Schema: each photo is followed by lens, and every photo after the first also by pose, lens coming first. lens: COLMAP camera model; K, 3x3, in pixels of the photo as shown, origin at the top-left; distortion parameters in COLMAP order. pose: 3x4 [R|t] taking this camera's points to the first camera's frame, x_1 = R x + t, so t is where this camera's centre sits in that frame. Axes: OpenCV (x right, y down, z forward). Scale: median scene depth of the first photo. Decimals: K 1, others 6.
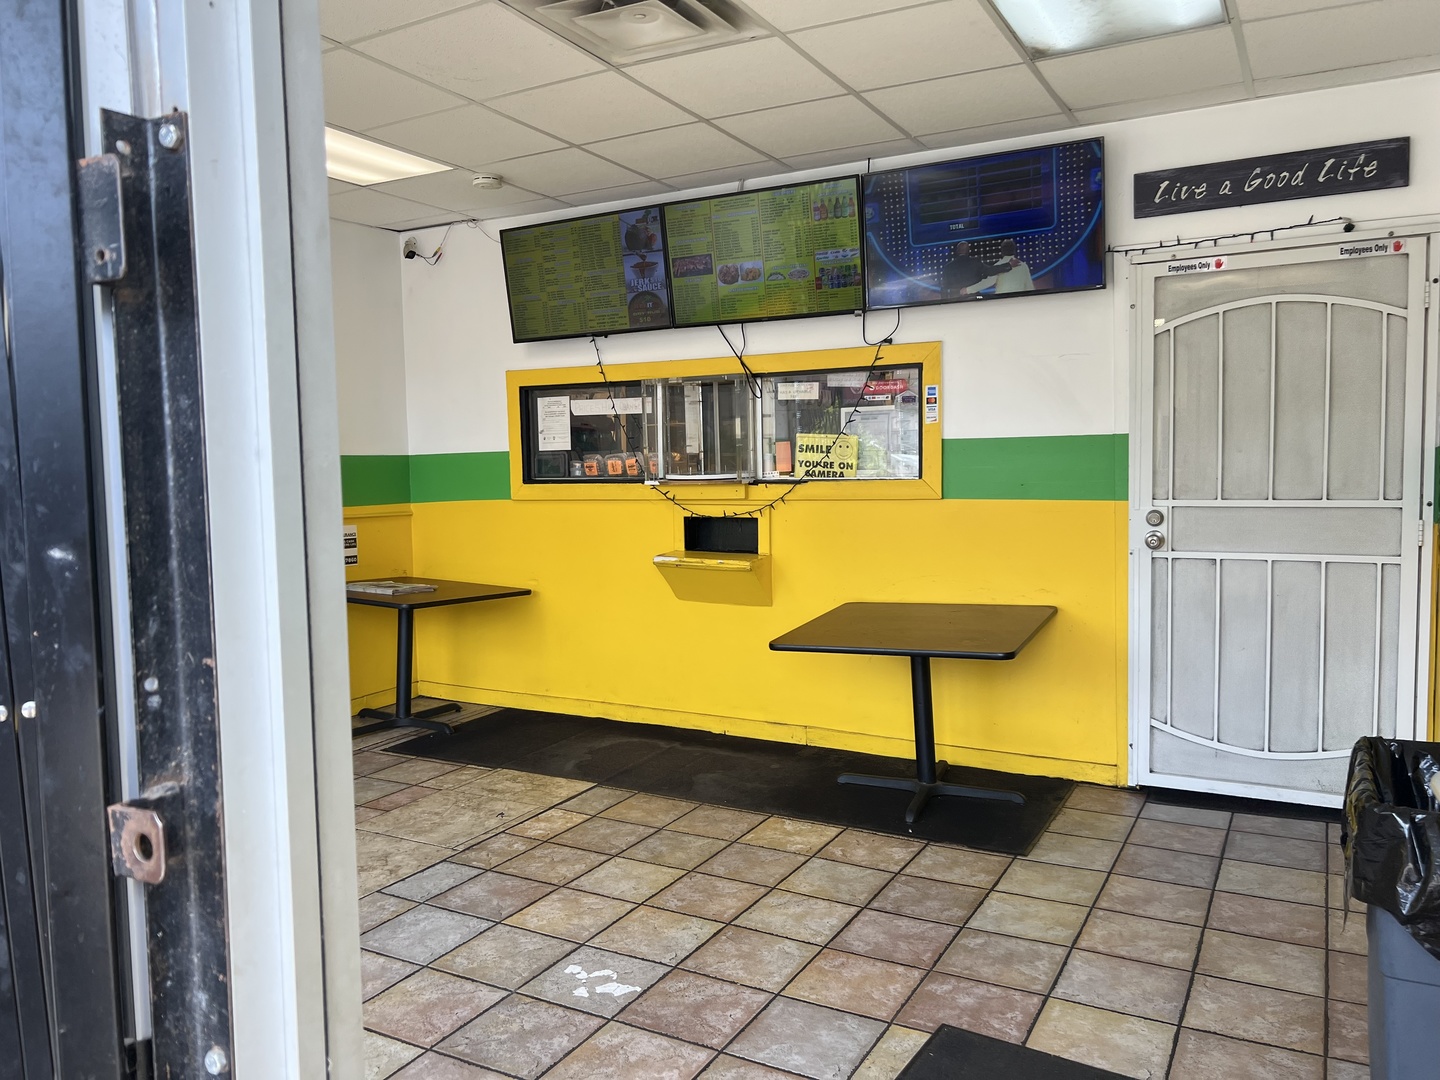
lens RADIAL K [[1077.9, 0, 718.5], [0, 1077.9, 543.0], [0, 0, 1]] dist [-0.014943, -0.013884]
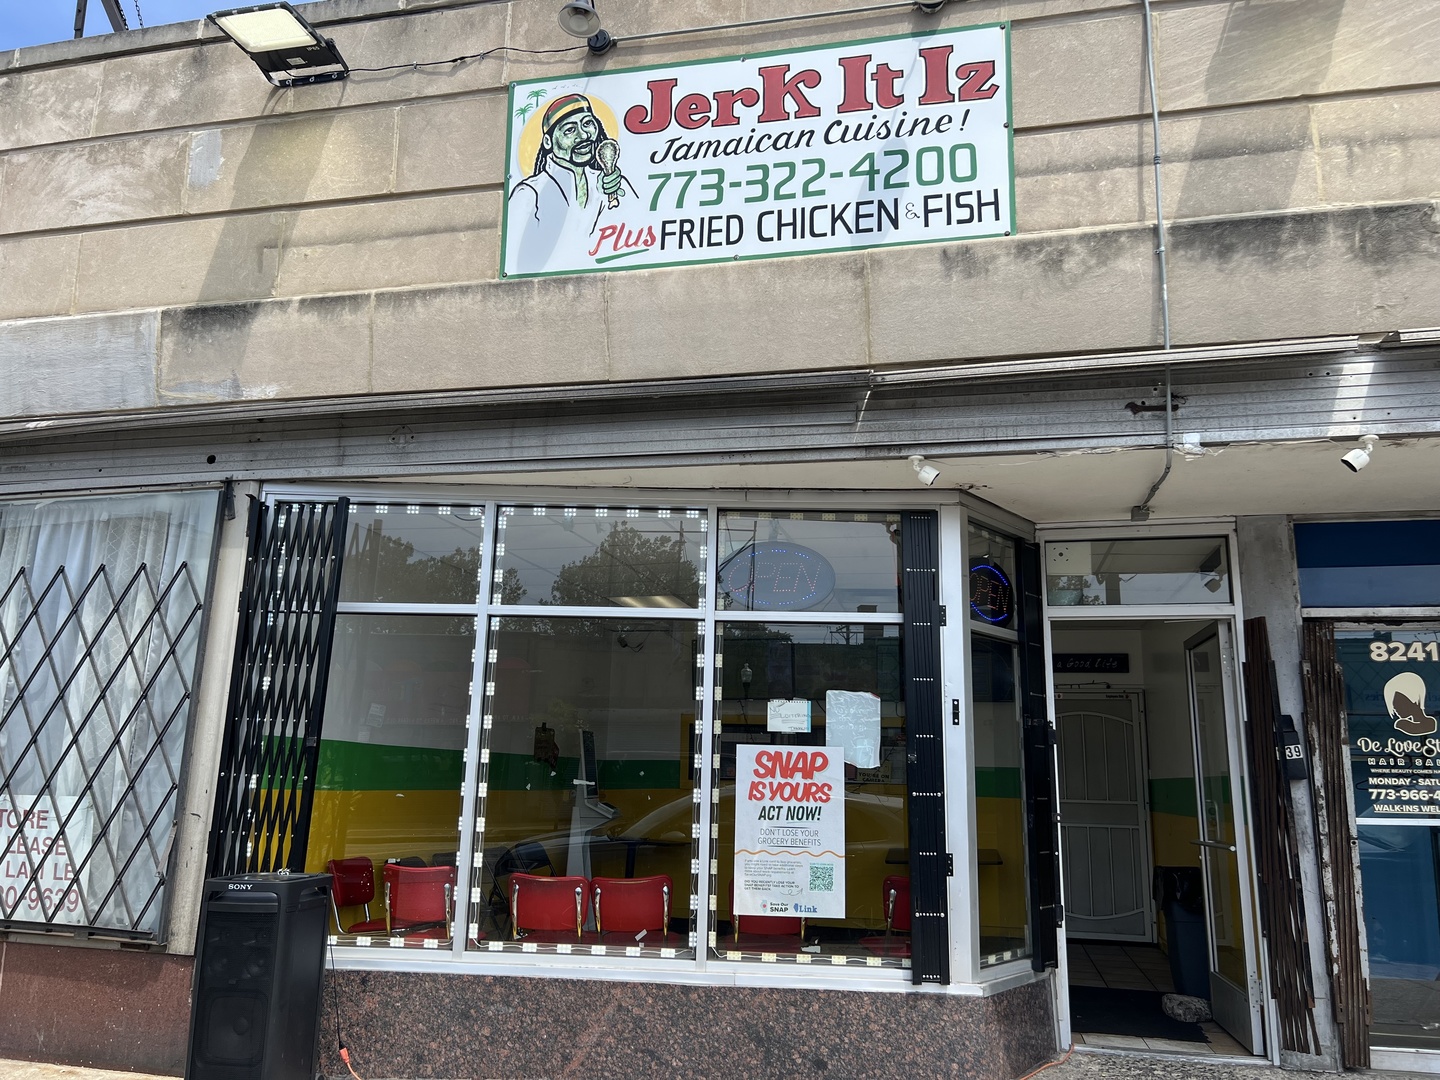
lens RADIAL K [[1077.9, 0, 722.1], [0, 1077.9, 526.2], [0, 0, 1]] dist [-0.014943, -0.013884]
pose [[0.956971, 0.108352, 0.269196, -0.967308], [-0.022251, 0.952342, -0.304221, 0.125569], [-0.289330, 0.285141, 0.913774, -1.110235]]
